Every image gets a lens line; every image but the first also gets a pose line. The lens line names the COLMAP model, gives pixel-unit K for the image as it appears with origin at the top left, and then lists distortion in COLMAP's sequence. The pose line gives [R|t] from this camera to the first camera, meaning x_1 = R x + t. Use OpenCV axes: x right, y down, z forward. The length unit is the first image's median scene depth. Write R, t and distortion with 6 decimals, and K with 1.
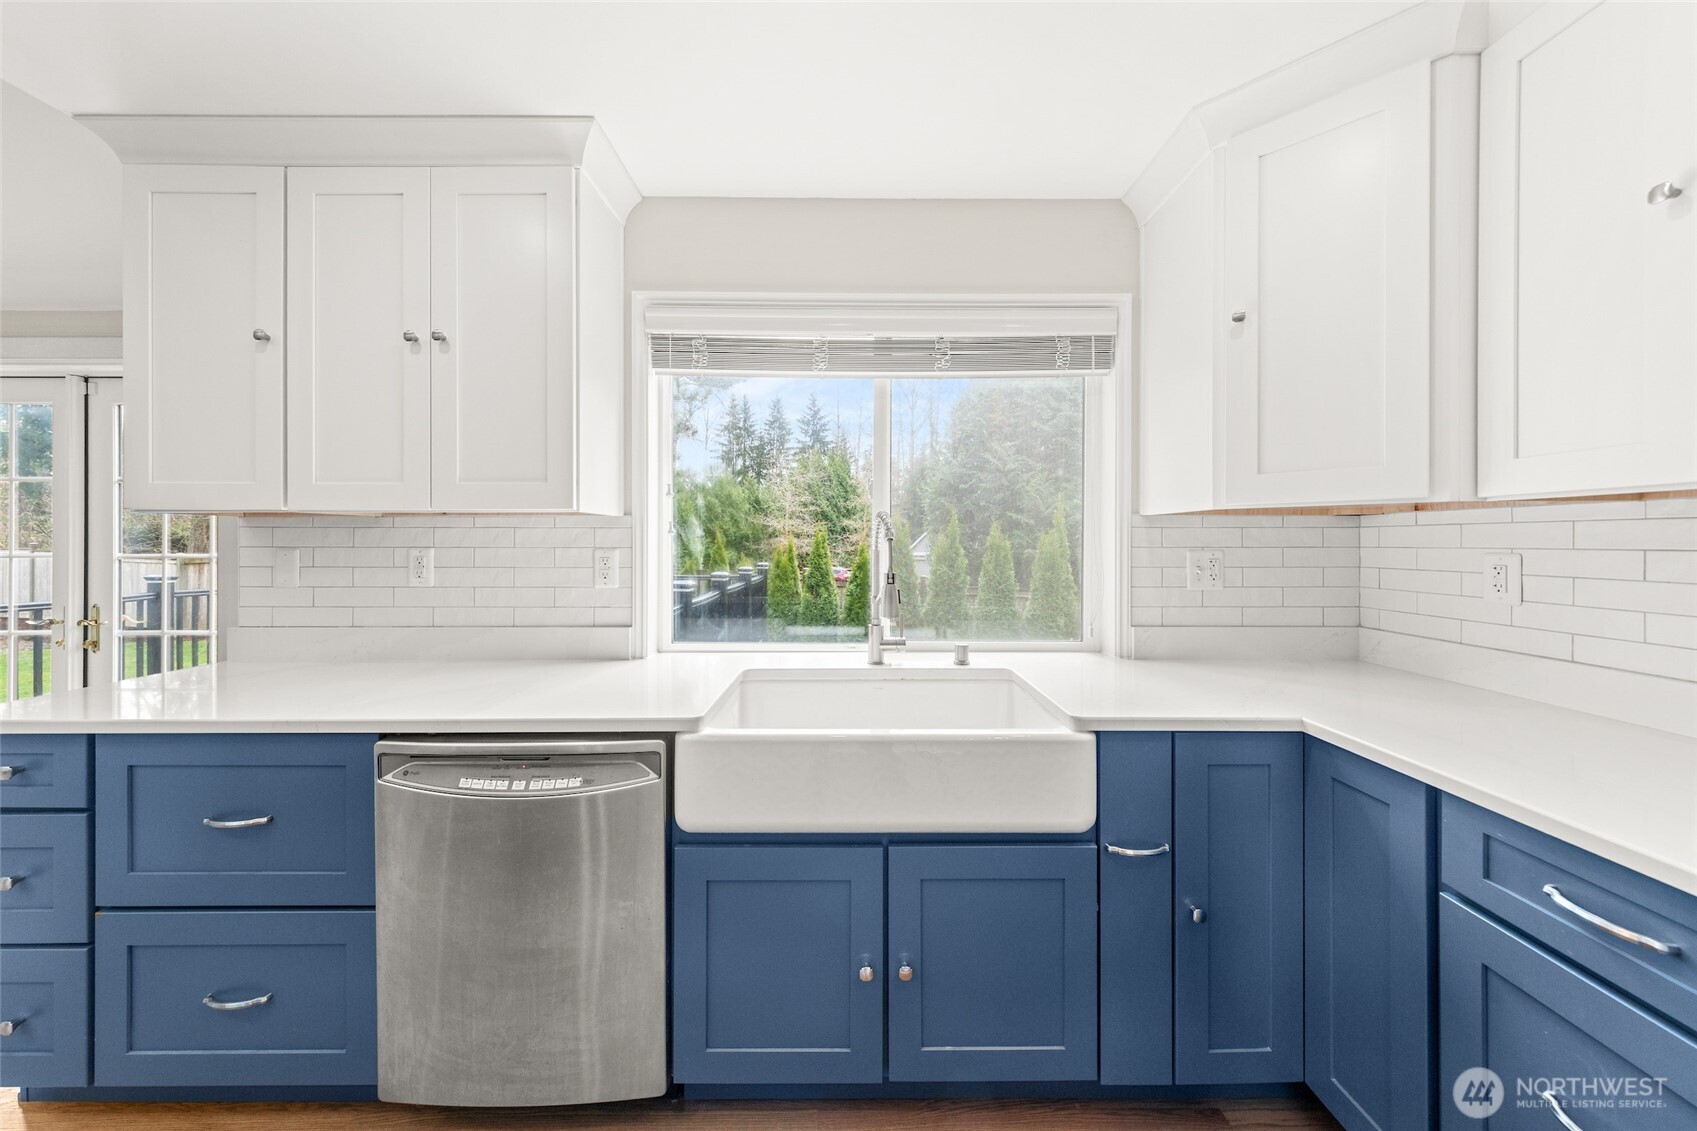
lens RADIAL K [[632.5, 0, 849.2], [0, 632.5, 540.7], [0, 0, 1]] dist [-0.002457, -0.000255]
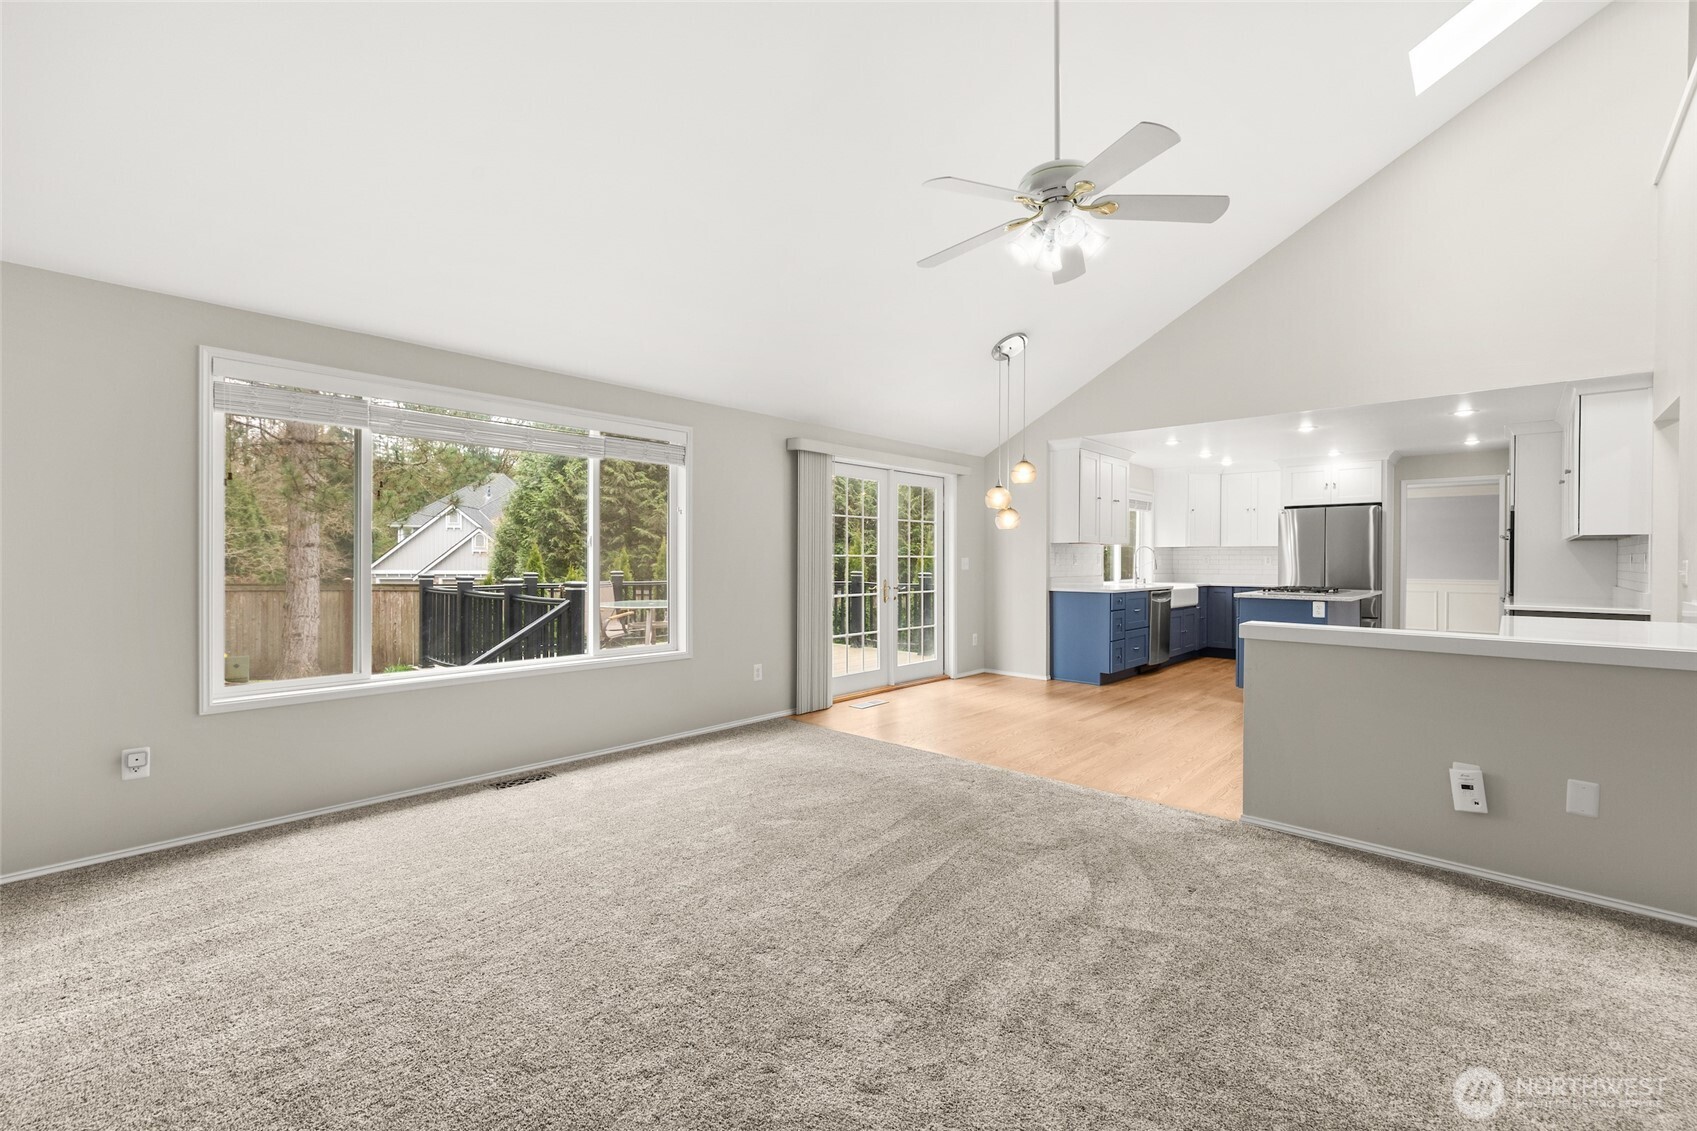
lens RADIAL K [[736.2, 0, 834.0], [0, 736.2, 554.8], [0, 0, 1]] dist [0.002550, -0.000046]
pose [[0.681918, 0.007270, 0.731393, -4.572450], [-0.007551, 0.999967, -0.002899, 0.042575], [-0.731390, -0.003546, 0.681951, -0.758024]]
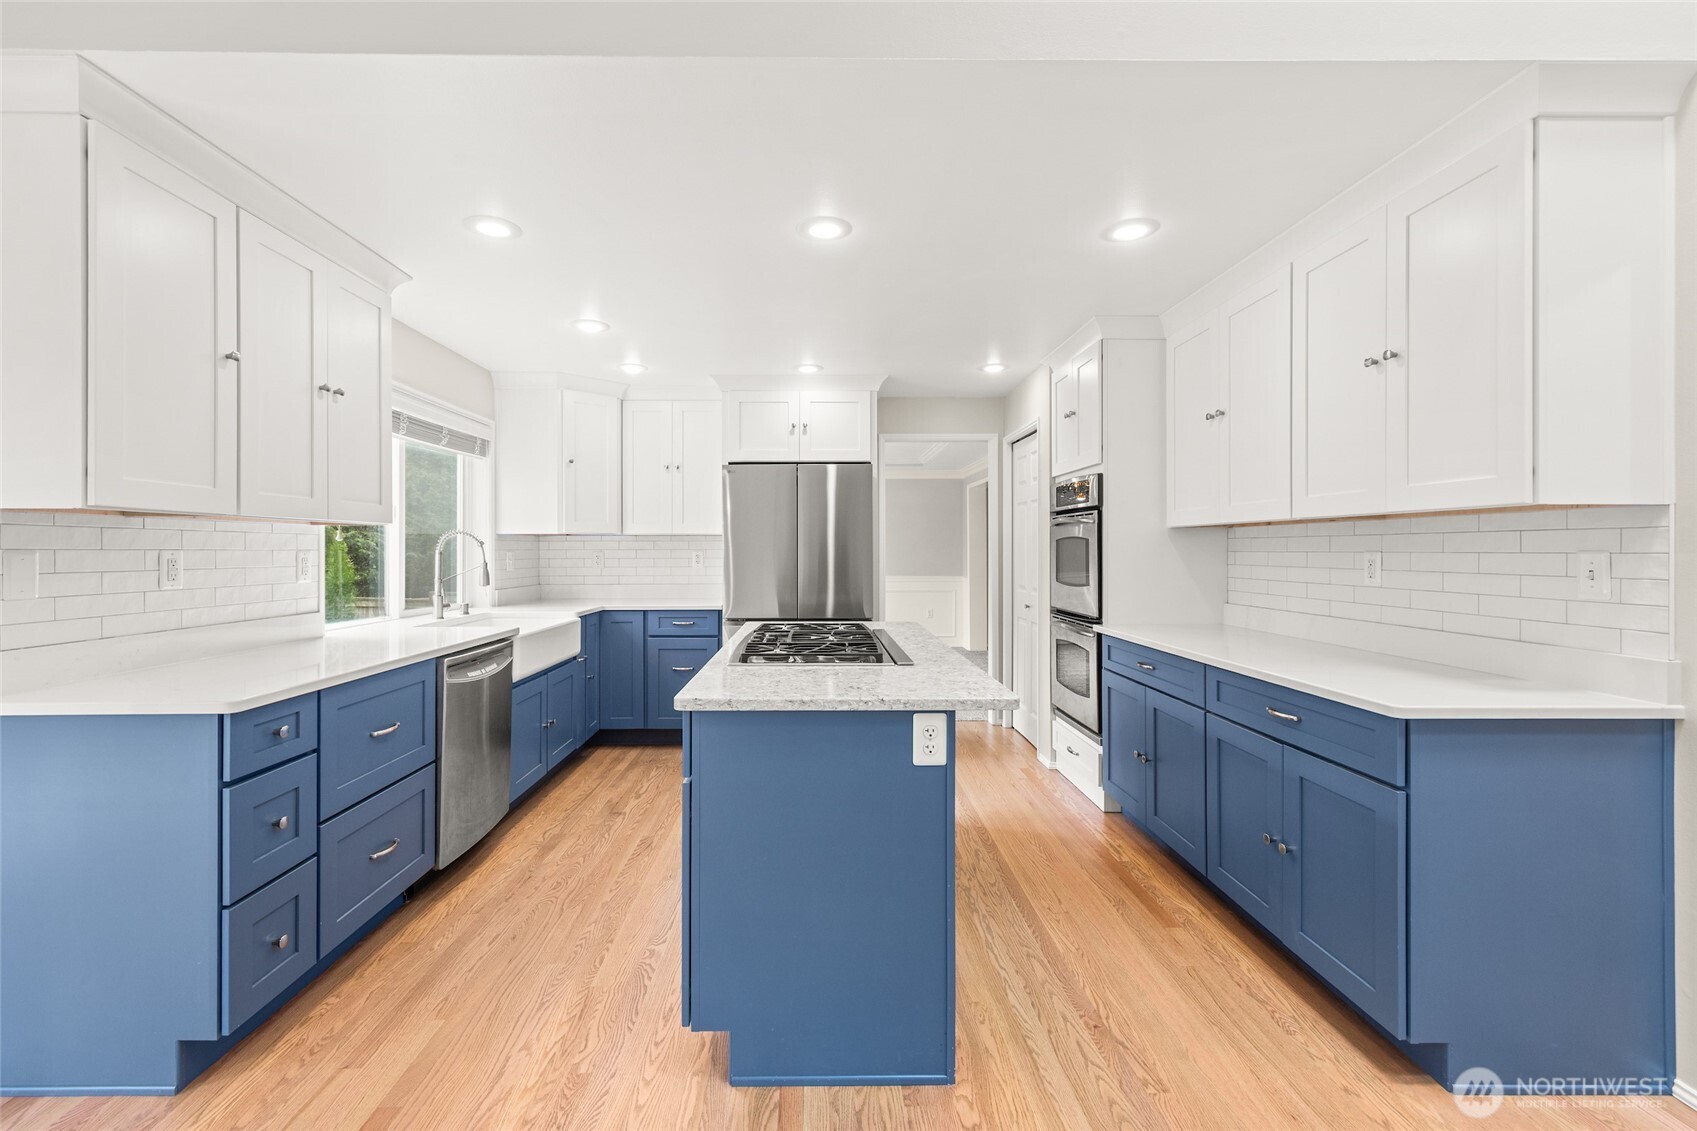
lens RADIAL K [[736.2, 0, 834.0], [0, 736.2, 554.8], [0, 0, 1]] dist [0.002550, -0.000046]
pose [[-0.015616, -0.006562, 0.999857, -1.943056], [0.000695, 0.999978, 0.006573, 0.011648], [-0.999878, 0.000797, -0.015611, -0.029867]]
